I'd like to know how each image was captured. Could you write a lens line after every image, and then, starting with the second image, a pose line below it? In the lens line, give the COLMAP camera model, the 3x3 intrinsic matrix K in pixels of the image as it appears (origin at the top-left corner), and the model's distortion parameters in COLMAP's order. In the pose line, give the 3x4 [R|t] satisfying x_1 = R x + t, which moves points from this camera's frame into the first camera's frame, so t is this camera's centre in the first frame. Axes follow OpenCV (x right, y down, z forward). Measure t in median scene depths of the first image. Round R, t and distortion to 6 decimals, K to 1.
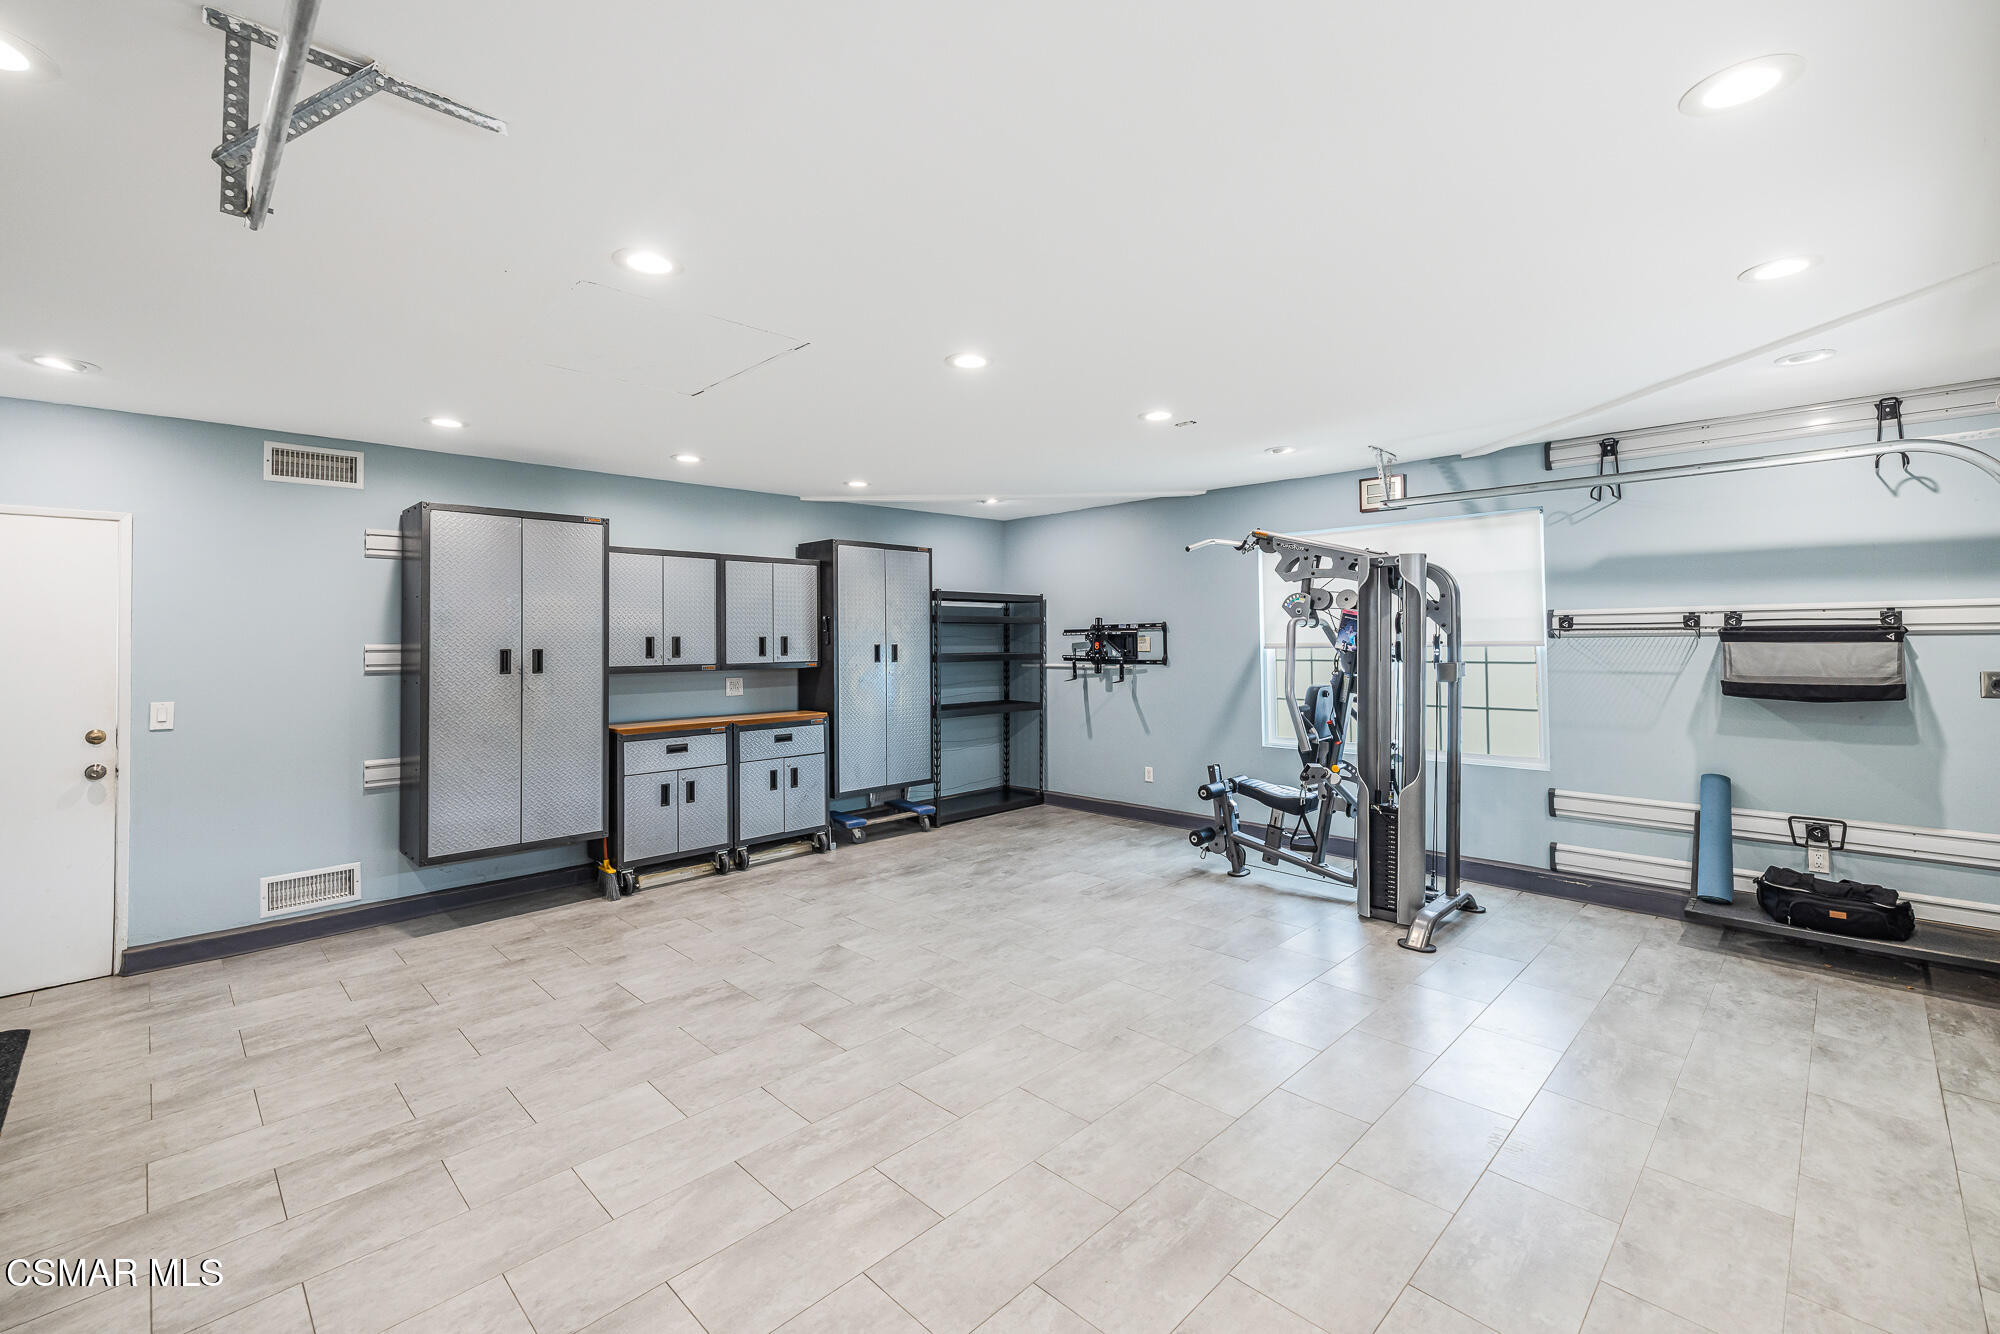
lens RADIAL K [[852.8, 0, 987.7], [0, 852.8, 633.8], [0, 0, 1]] dist [-0.000140, 0.000111]
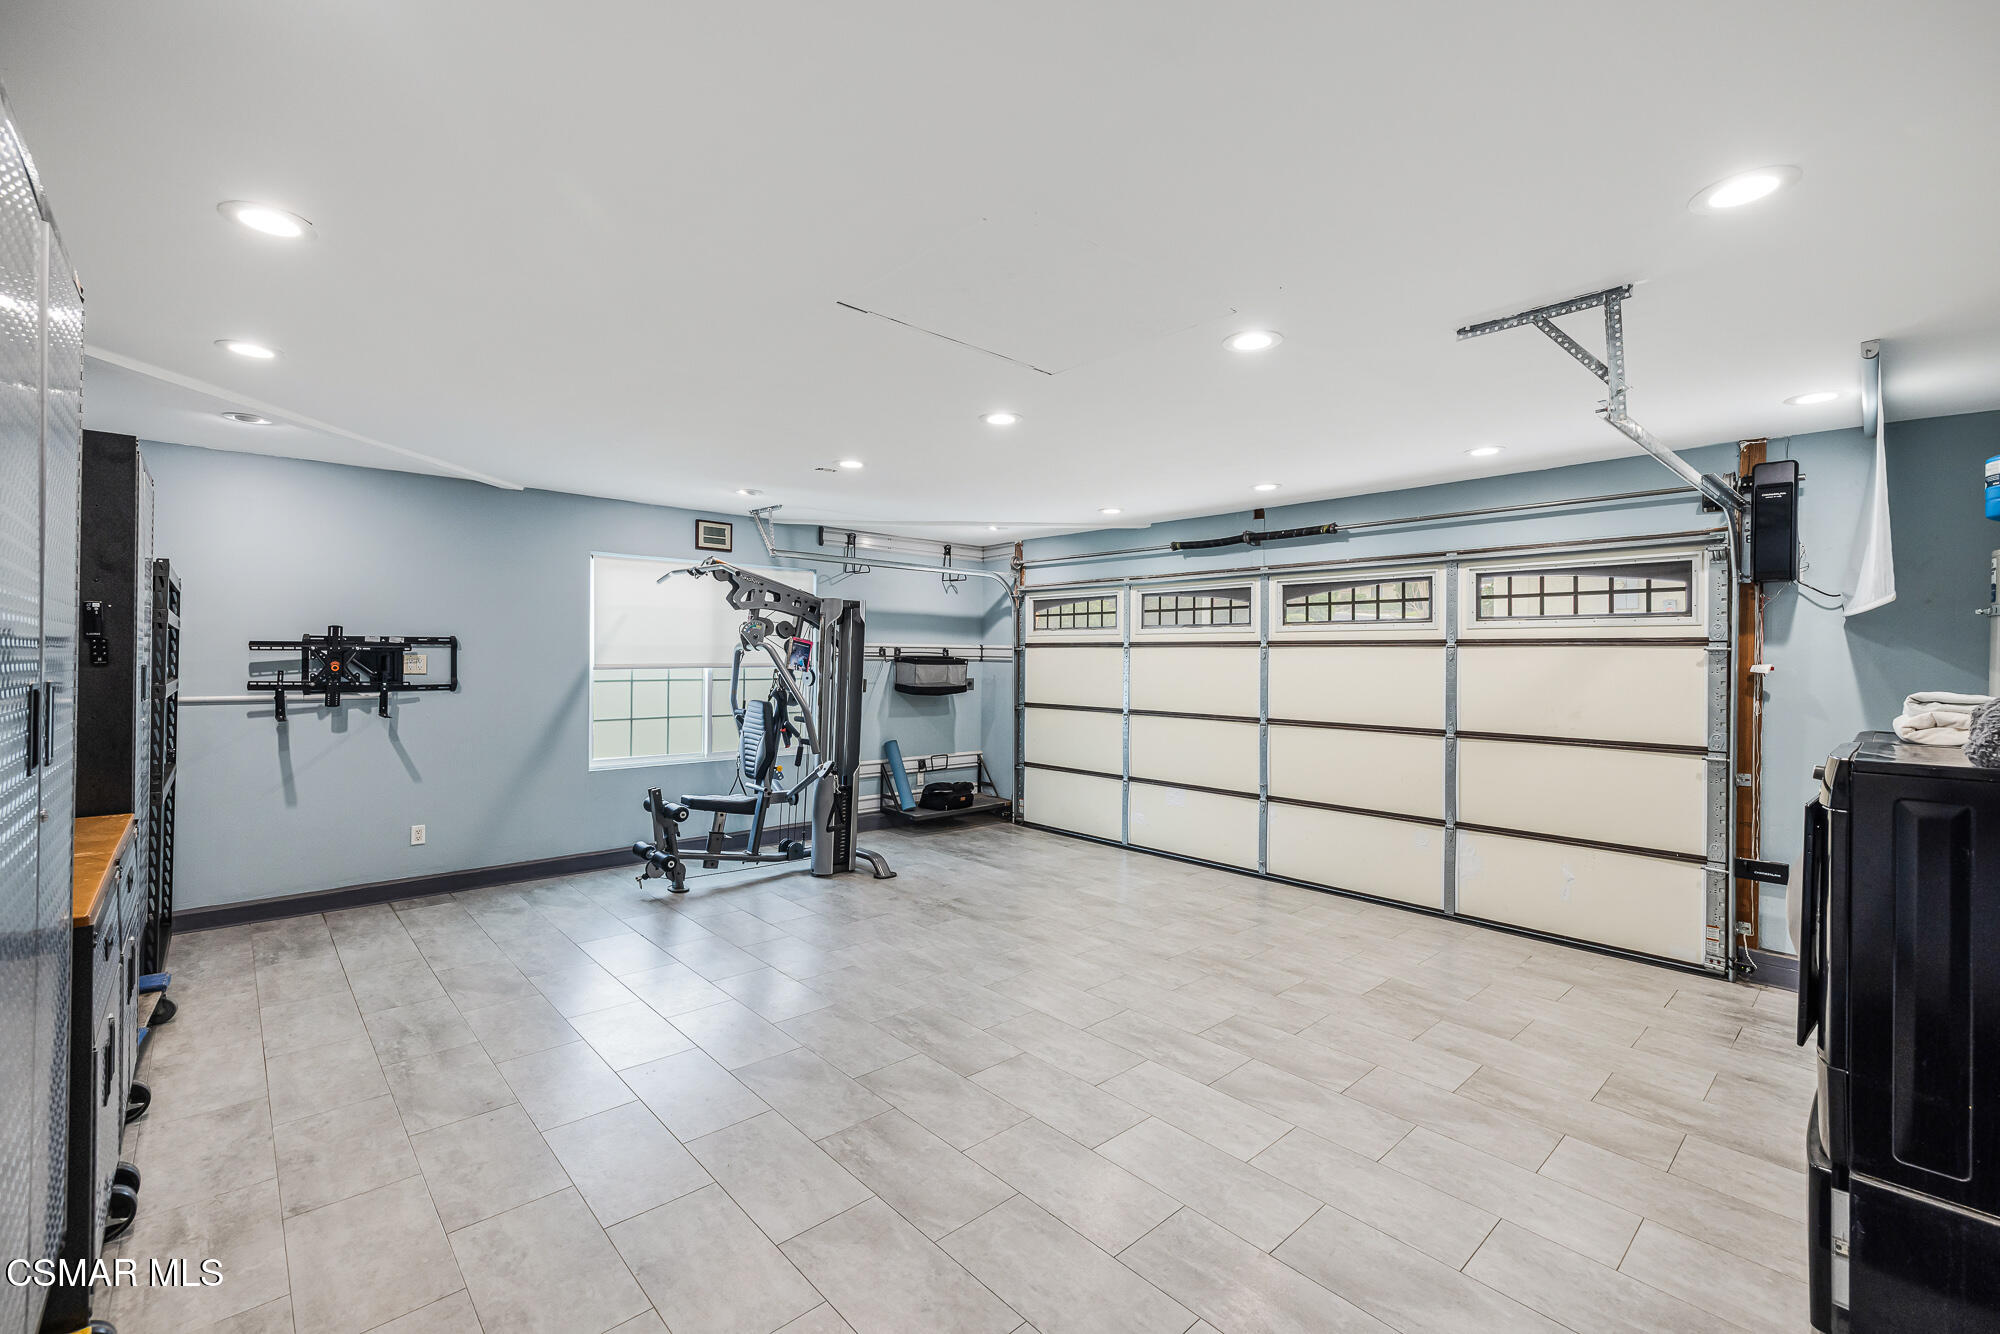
lens RADIAL K [[852.8, 0, 999.0], [0, 852.8, 664.5], [0, 0, 1]] dist [-0.000140, 0.000111]
pose [[0.036234, 0.001967, 0.999341, -0.780923], [-0.014460, 0.999894, -0.001444, 0.008144], [-0.999239, -0.014398, 0.036258, 0.641456]]
